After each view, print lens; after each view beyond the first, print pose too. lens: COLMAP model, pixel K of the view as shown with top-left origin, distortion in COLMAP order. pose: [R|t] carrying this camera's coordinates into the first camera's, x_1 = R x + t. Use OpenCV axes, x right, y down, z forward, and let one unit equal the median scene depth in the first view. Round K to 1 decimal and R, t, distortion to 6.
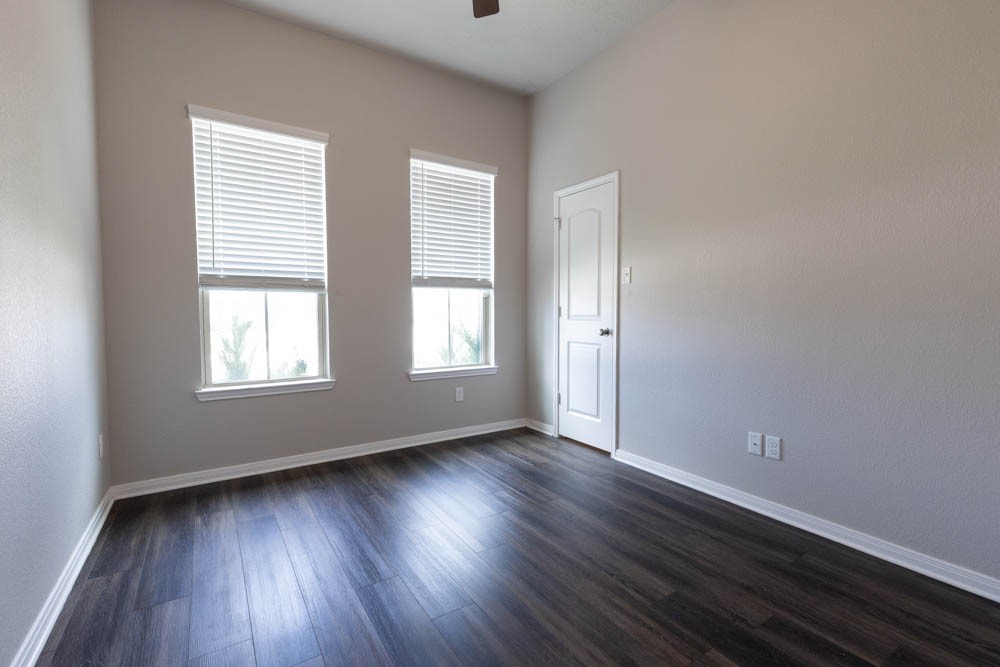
lens RADIAL K [[455.6, 0, 504.8], [0, 455.6, 336.6], [0, 0, 1]] dist [0.003521, 0.000280]
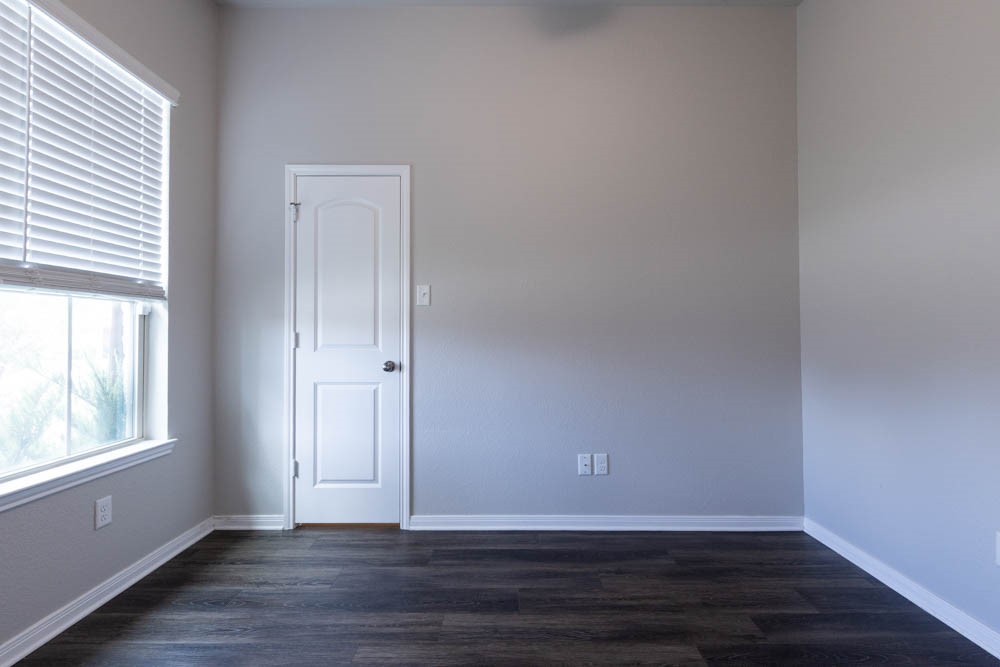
lens RADIAL K [[455.6, 0, 503.6], [0, 455.6, 332.6], [0, 0, 1]] dist [0.003521, 0.000280]
pose [[0.543731, 0.003613, 0.839252, -0.293288], [0.048829, 0.998161, -0.035932, -0.027483], [-0.837838, 0.060517, 0.542554, 0.383354]]
